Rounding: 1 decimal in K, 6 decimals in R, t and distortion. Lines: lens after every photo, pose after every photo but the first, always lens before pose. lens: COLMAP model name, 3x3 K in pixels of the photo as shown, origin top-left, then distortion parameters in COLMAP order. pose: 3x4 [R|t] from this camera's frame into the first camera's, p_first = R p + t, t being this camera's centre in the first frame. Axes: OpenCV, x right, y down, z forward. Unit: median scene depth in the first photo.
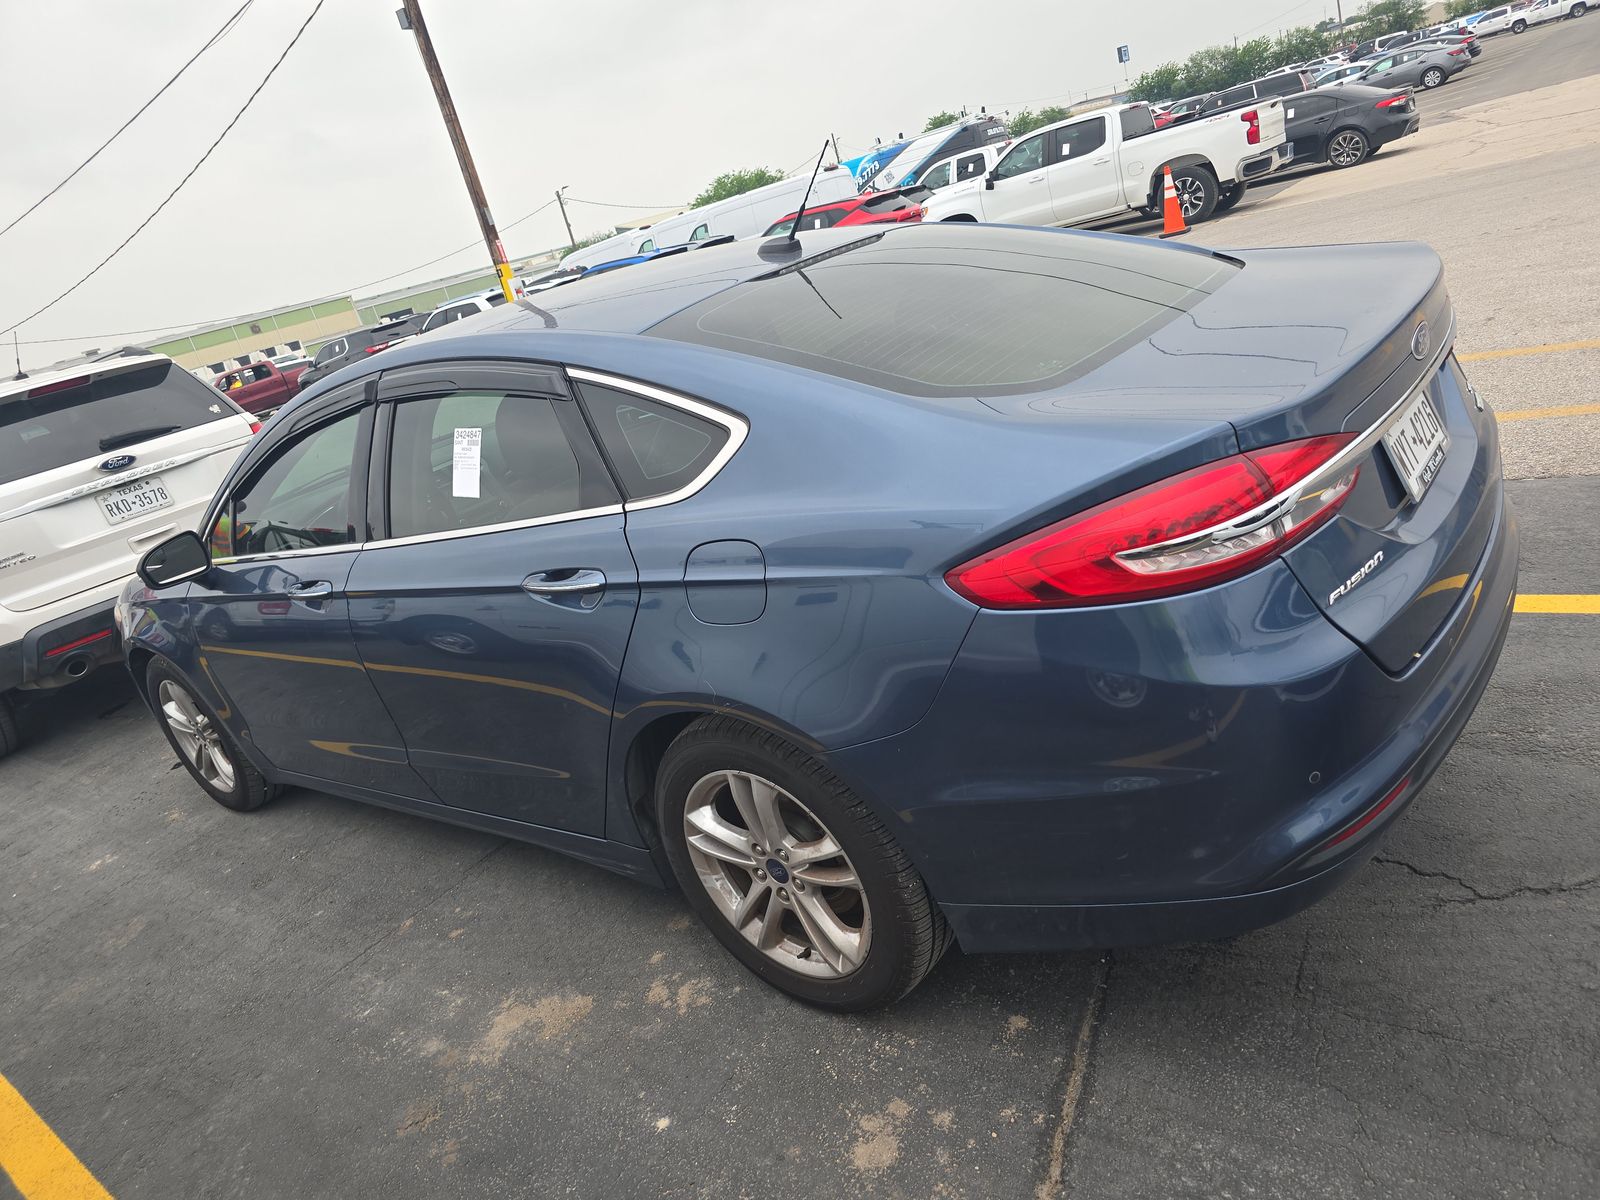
lens RADIAL K [[1051.6, 0, 800.0], [0, 1051.6, 600.0], [0, 0, 1]] dist [0.041929, -0.036060]
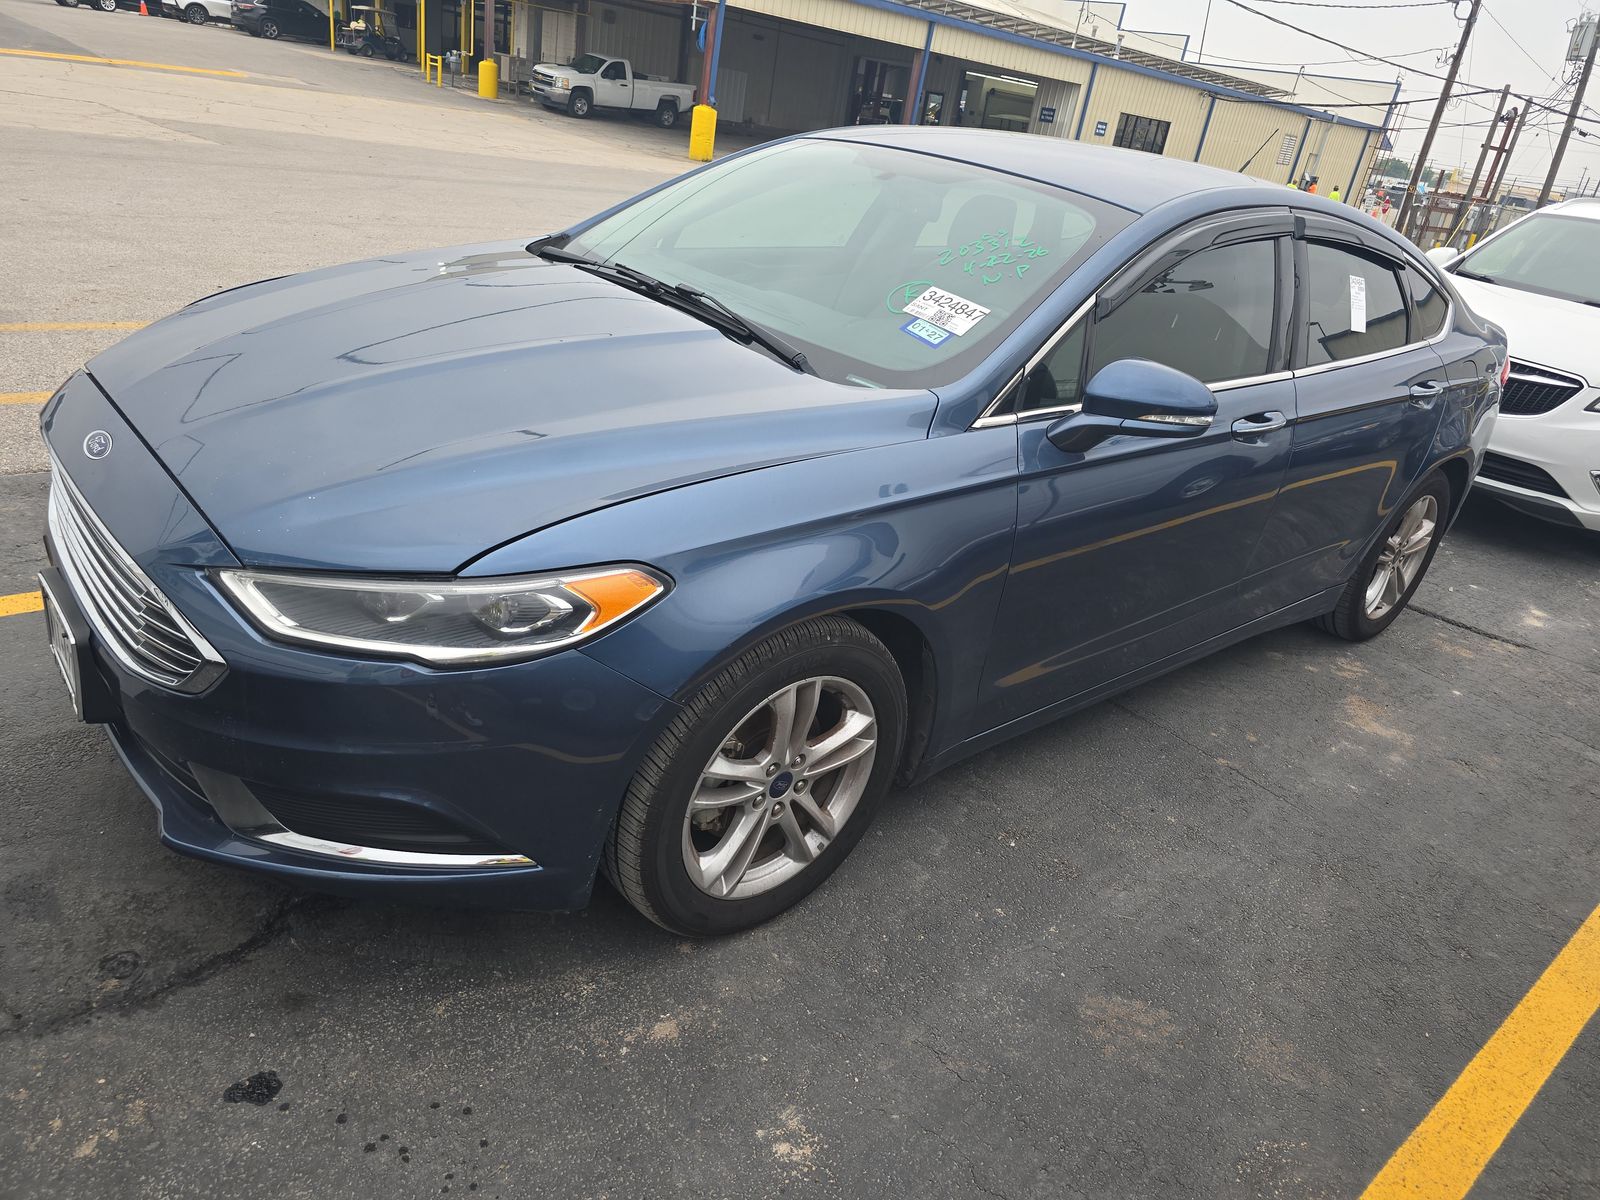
lens RADIAL K [[1051.6, 0, 800.0], [0, 1051.6, 600.0], [0, 0, 1]] dist [0.041929, -0.036060]
pose [[0.164994, -0.145462, 0.975509, -0.405913], [0.147473, 0.981584, 0.121425, -0.008231], [-0.975207, 0.123826, 0.183408, 0.344928]]
